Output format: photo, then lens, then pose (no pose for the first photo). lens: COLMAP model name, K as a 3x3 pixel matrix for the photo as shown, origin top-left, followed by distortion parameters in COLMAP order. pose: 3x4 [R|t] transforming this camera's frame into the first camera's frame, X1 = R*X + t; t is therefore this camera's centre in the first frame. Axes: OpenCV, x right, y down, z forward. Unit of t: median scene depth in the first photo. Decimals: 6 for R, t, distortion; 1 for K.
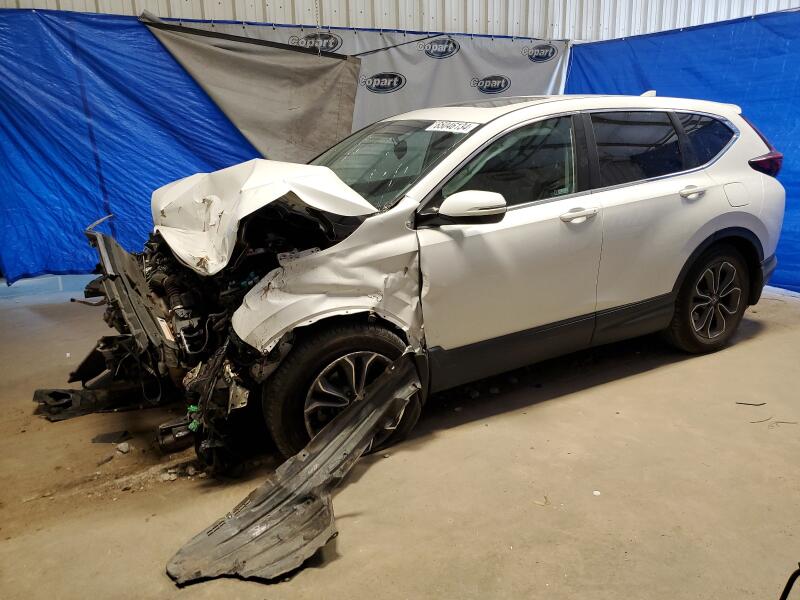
lens RADIAL K [[605.0, 0, 400.0], [0, 605.0, 300.0], [0, 0, 1]] dist [0.021331, 0.001500]
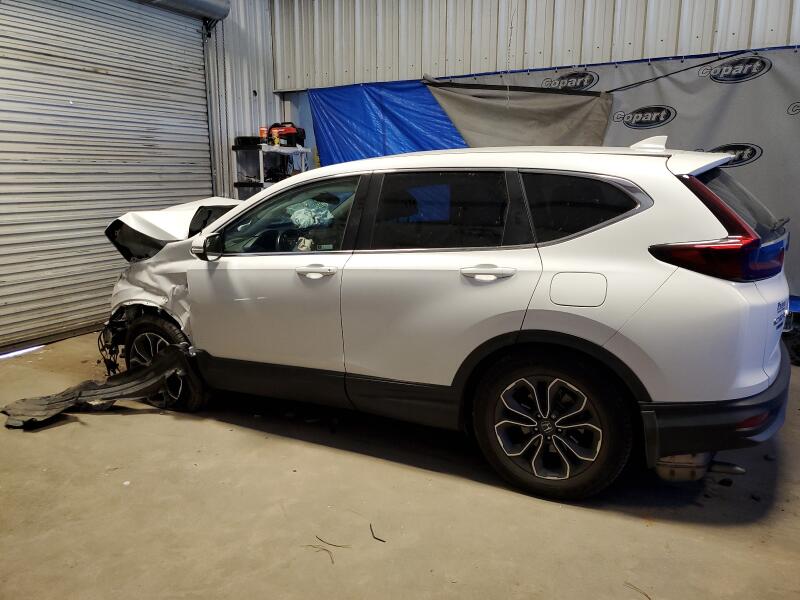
lens RADIAL K [[600.5, 0, 400.0], [0, 600.5, 300.0], [0, 0, 1]] dist [0.005373, 0.011590]
pose [[0.574757, 0.198575, -0.793866, 0.573138], [-0.224133, 0.971214, 0.080665, -0.098369], [0.787032, 0.131569, 0.602719, 0.244068]]
